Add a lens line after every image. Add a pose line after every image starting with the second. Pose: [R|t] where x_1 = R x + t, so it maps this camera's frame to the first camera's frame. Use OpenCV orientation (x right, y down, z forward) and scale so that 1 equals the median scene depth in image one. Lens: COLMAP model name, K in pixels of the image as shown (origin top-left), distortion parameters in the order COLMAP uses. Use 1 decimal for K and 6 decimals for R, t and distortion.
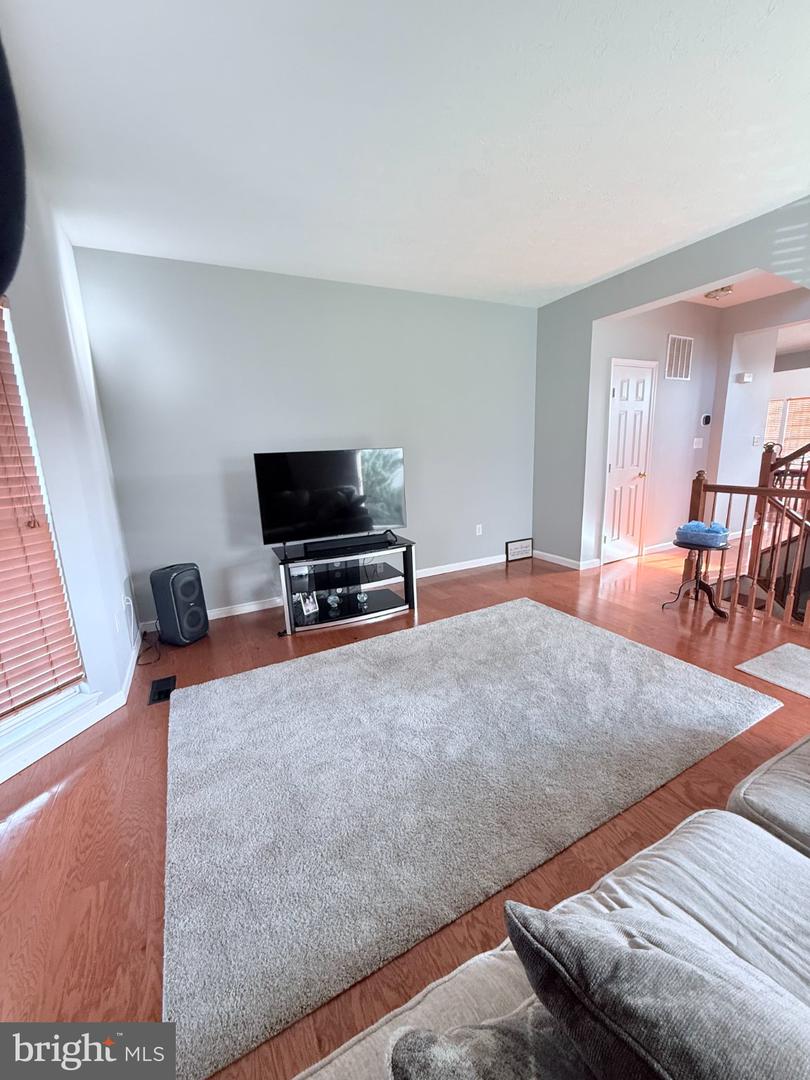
lens RADIAL K [[432.0, 0, 404.8], [0, 432.0, 539.6], [0, 0, 1]] dist [0.000902, -0.000460]
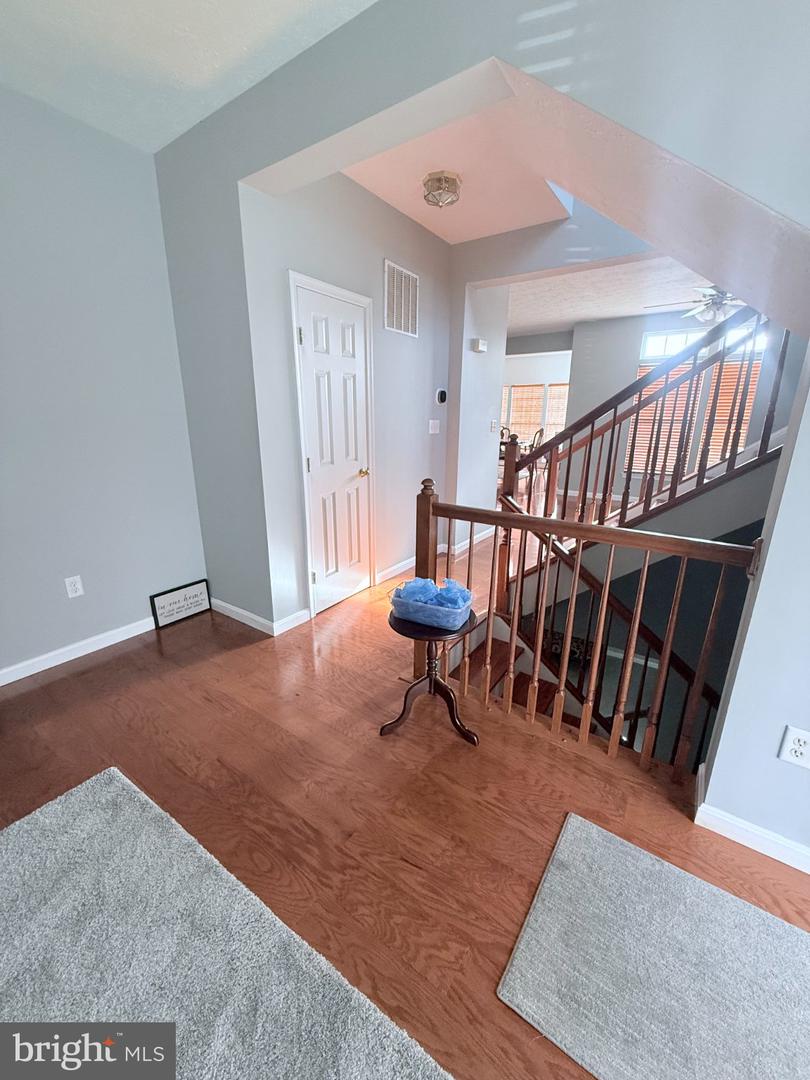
lens RADIAL K [[432.0, 0, 402.7], [0, 432.0, 537.3], [0, 0, 1]] dist [0.000902, -0.000460]
pose [[0.884393, -0.085302, 0.458881, 0.299263], [0.060067, 0.995783, 0.069341, -0.096938], [-0.462861, -0.033761, 0.885788, 0.391267]]
